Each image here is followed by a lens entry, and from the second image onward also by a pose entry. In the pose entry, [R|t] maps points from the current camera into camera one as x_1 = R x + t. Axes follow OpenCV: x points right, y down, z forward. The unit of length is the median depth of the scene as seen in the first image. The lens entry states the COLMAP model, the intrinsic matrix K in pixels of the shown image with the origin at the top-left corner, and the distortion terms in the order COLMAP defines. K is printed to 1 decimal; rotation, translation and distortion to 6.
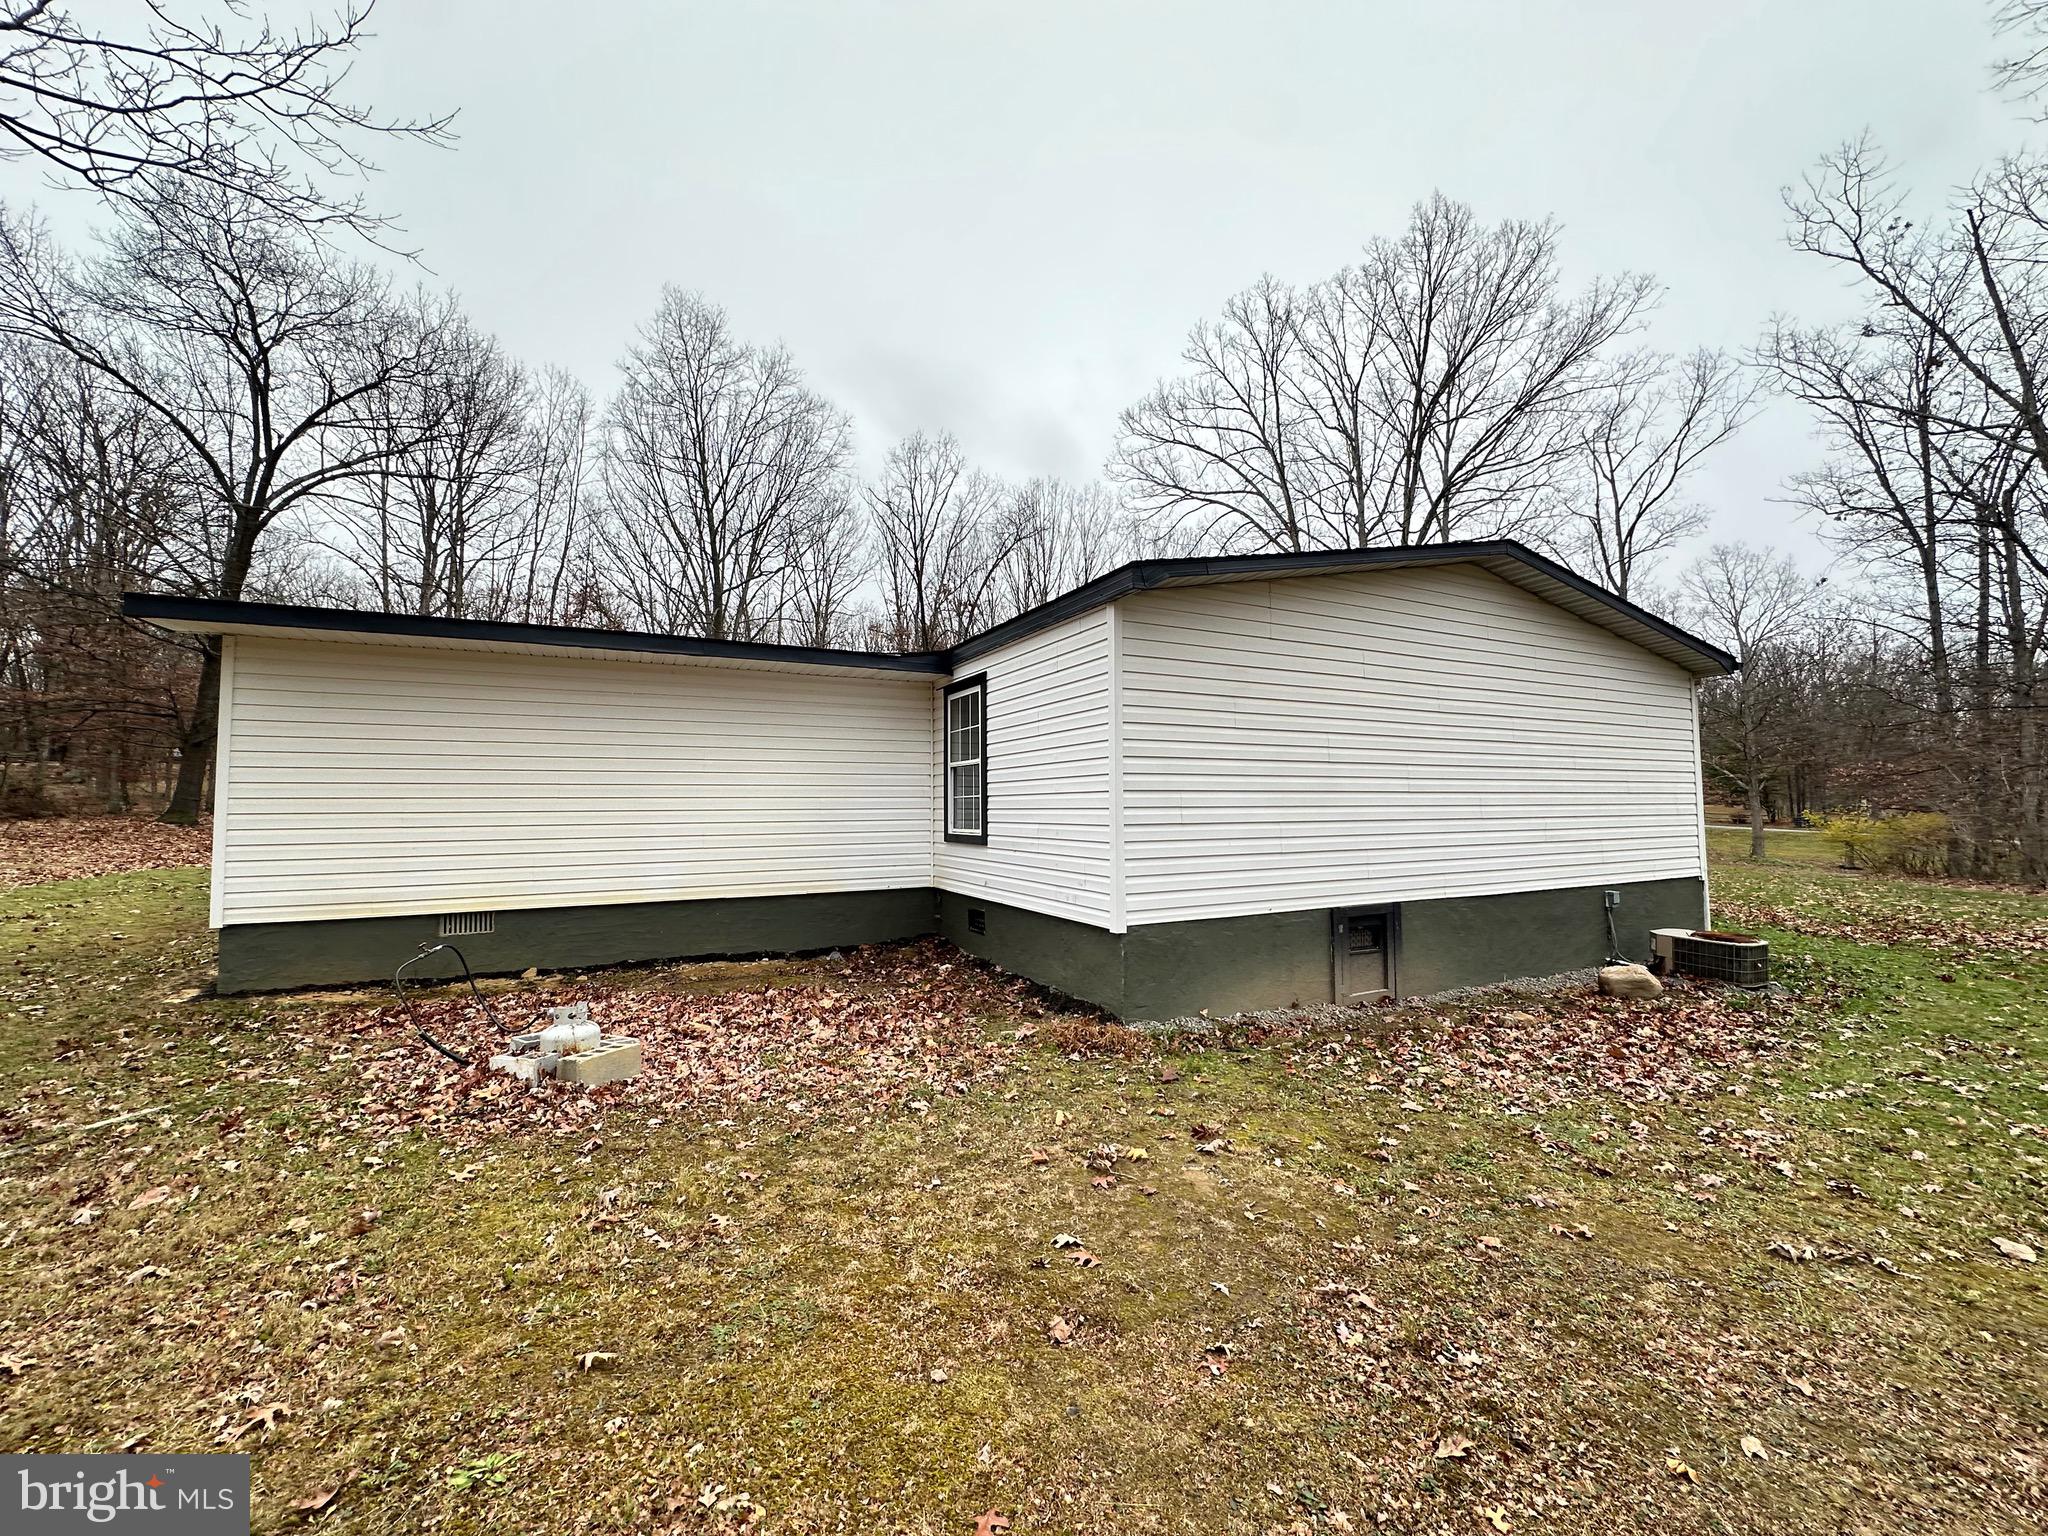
lens RADIAL K [[815.7, 0, 1022.2], [0, 815.7, 767.7], [0, 0, 1]] dist [-0.000221, -0.000043]
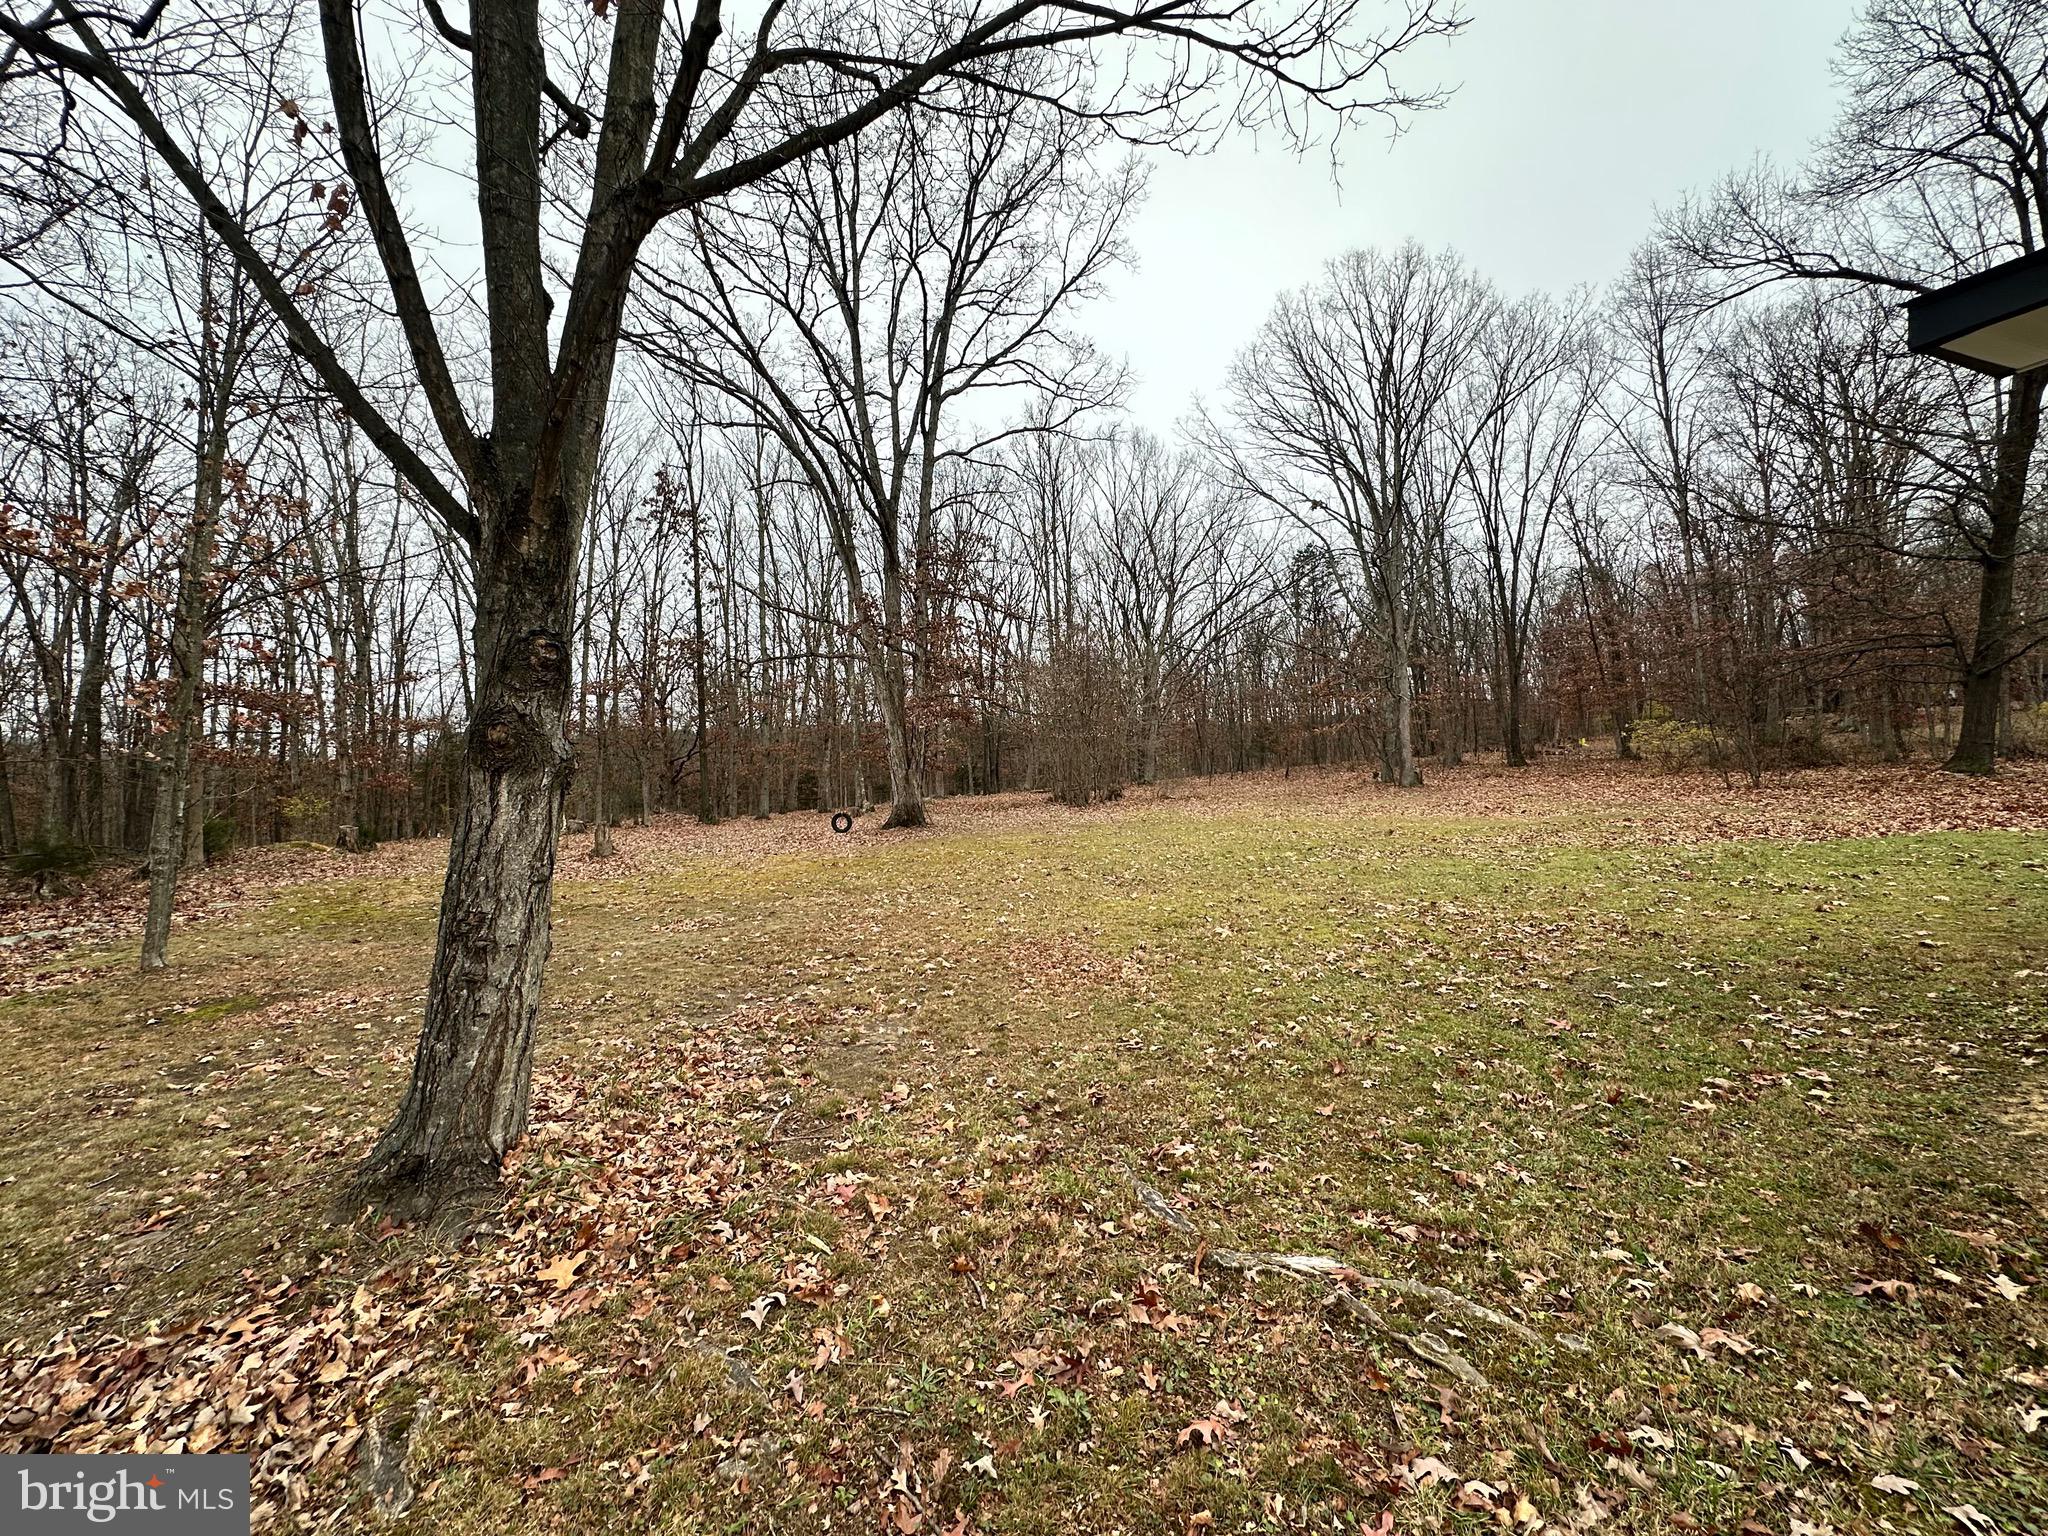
lens RADIAL K [[815.7, 0, 1022.2], [0, 815.7, 767.7], [0, 0, 1]] dist [-0.000221, -0.000043]
pose [[-0.082452, -0.008576, -0.996558, -0.132480], [0.072698, 0.997247, -0.014596, 0.006139], [0.993940, -0.073651, -0.081602, 0.113986]]
